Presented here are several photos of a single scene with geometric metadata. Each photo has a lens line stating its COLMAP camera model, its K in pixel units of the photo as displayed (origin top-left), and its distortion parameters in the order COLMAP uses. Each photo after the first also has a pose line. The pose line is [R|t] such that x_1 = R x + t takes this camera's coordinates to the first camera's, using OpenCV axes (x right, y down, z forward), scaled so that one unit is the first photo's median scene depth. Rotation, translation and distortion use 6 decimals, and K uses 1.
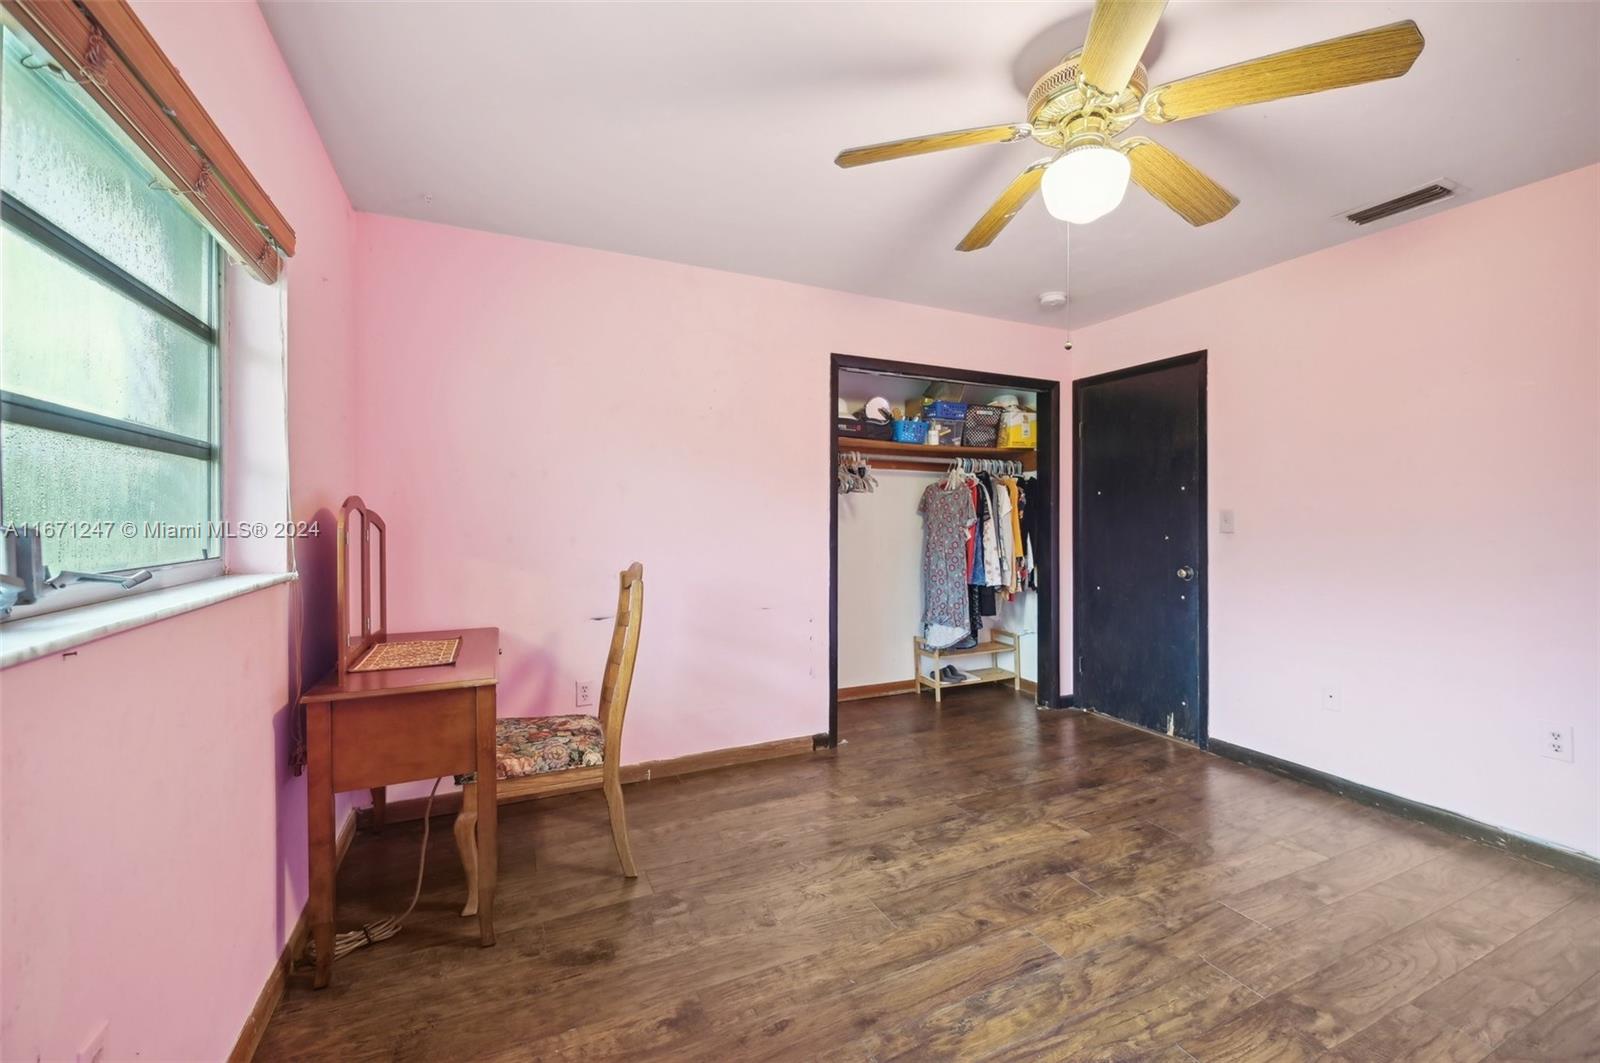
lens RADIAL K [[651.8, 0, 791.7], [0, 651.8, 515.9], [0, 0, 1]] dist [-0.003458, -0.001185]
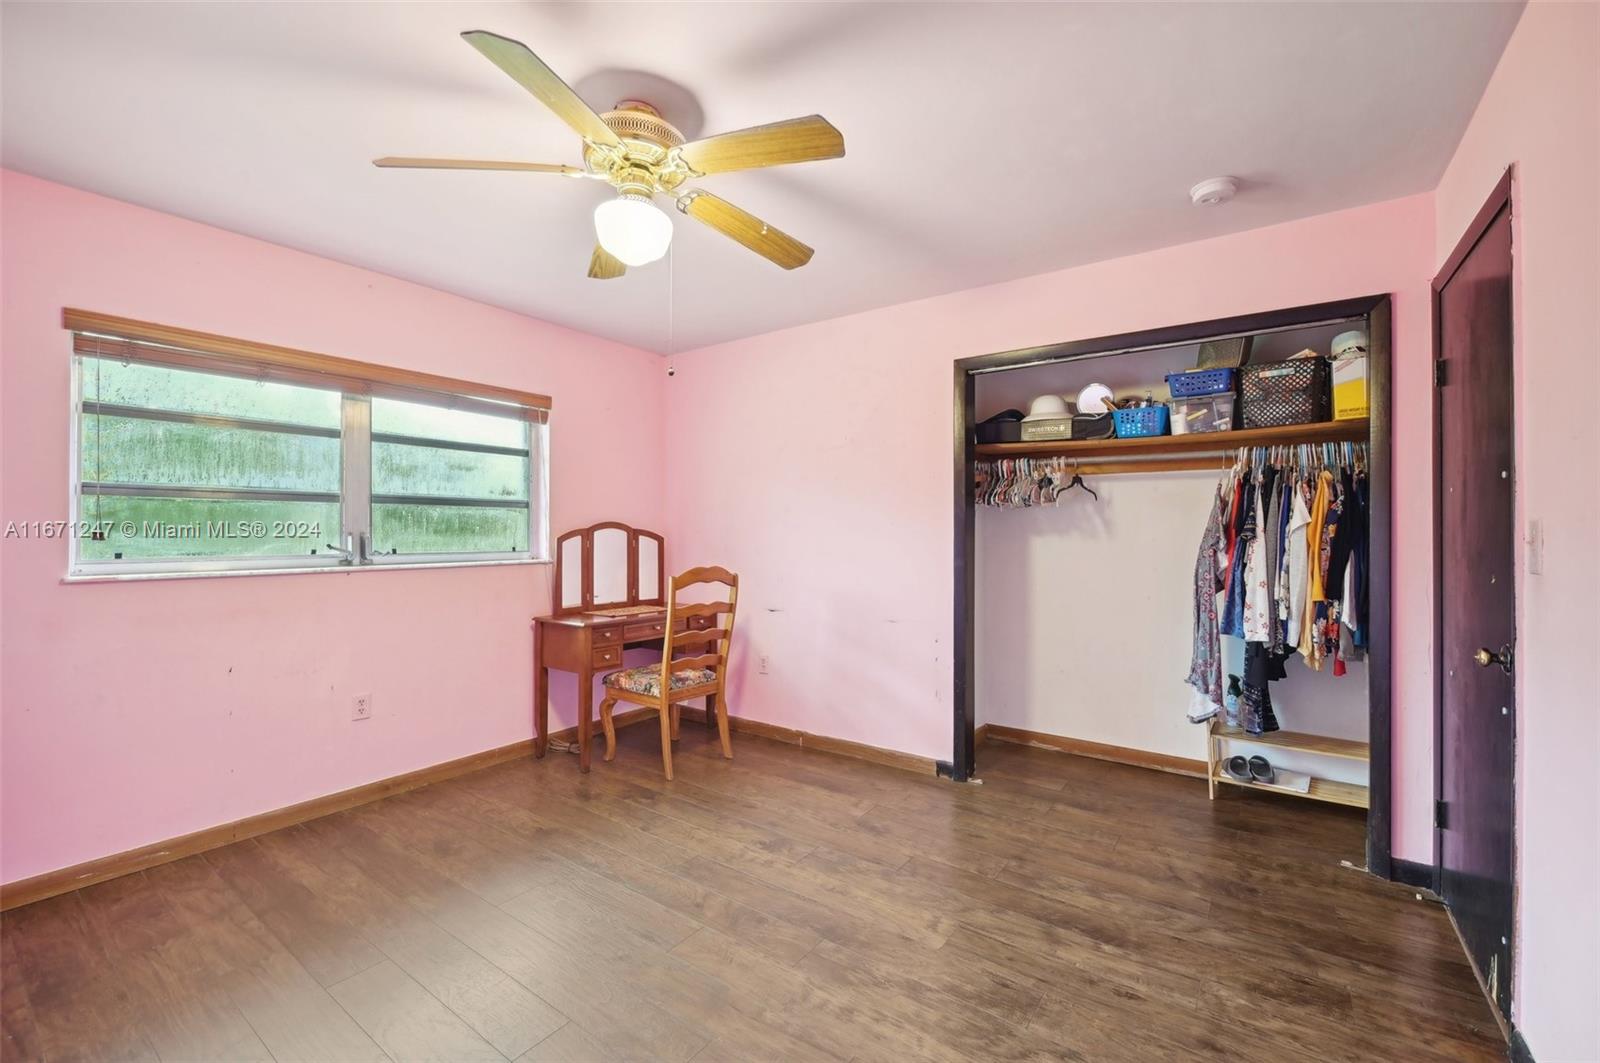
lens RADIAL K [[651.8, 0, 820.7], [0, 651.8, 531.1], [0, 0, 1]] dist [-0.003458, -0.001185]
pose [[0.507128, -0.000527, -0.861871, 0.909322], [-0.000921, 0.999999, -0.001154, -0.002125], [0.861871, 0.001379, 0.507127, 0.421481]]
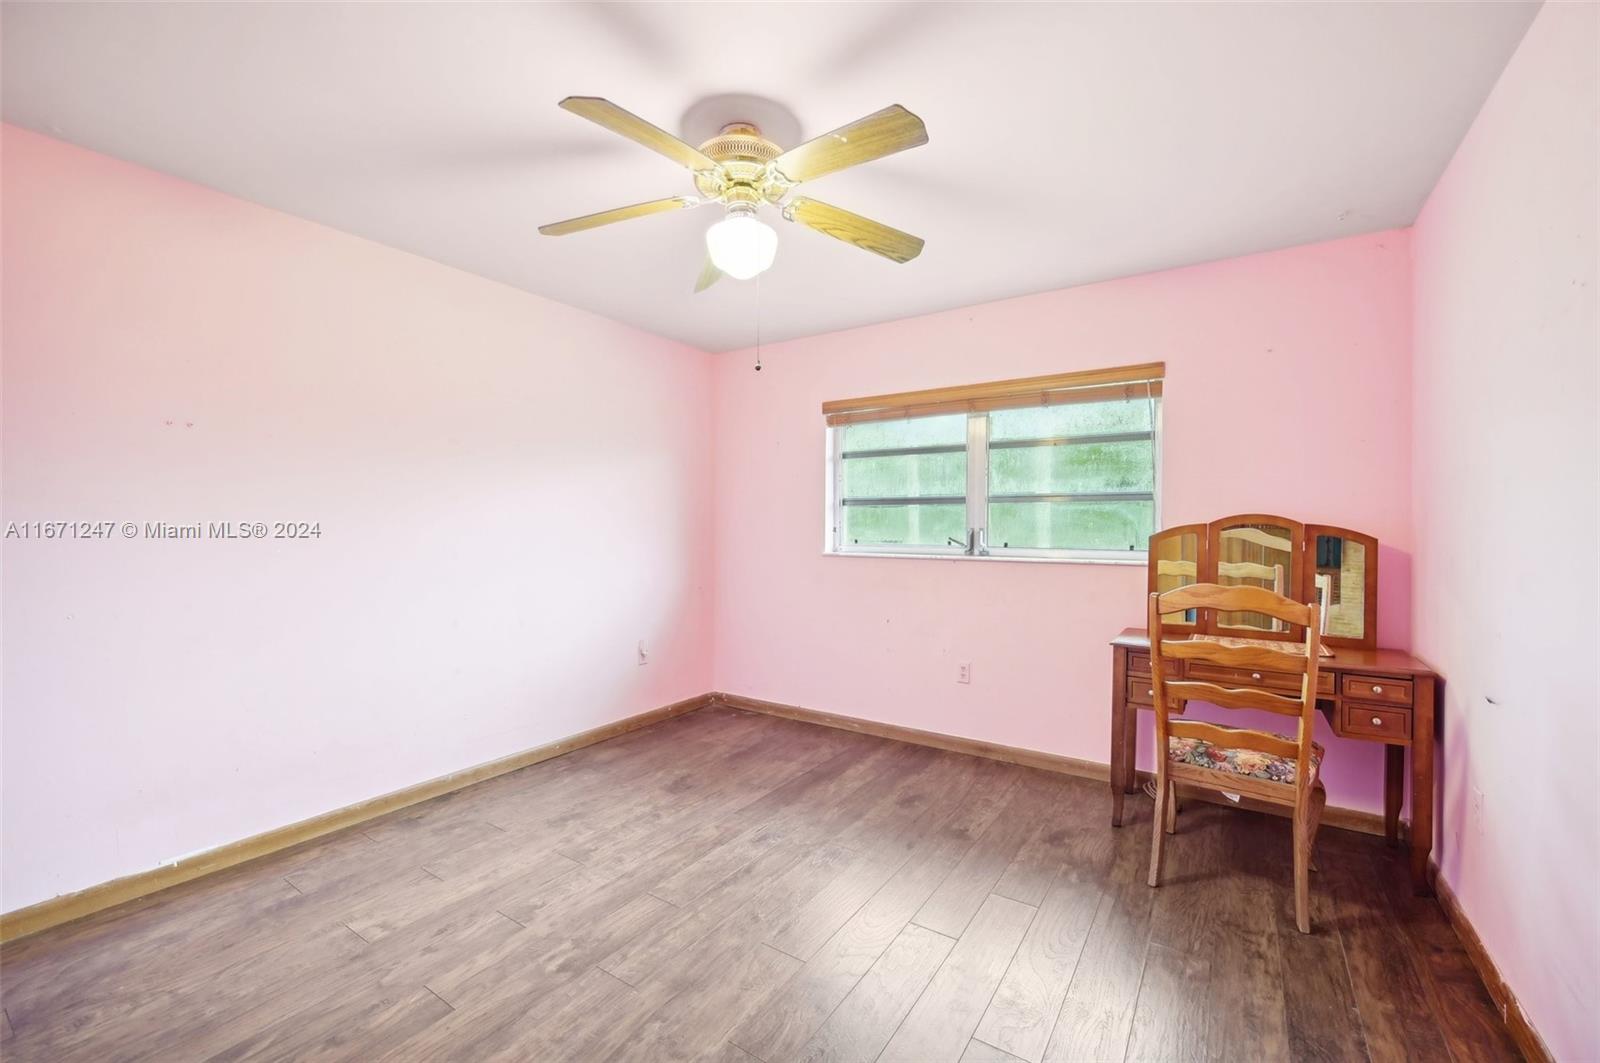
lens RADIAL K [[651.8, 0, 795.9], [0, 651.8, 539.5], [0, 0, 1]] dist [-0.003458, -0.001185]
pose [[-0.852518, 0.006727, -0.522654, 0.576985], [-0.004126, 0.999799, 0.019598, -0.001754], [0.522681, 0.018865, -0.852319, 1.200035]]
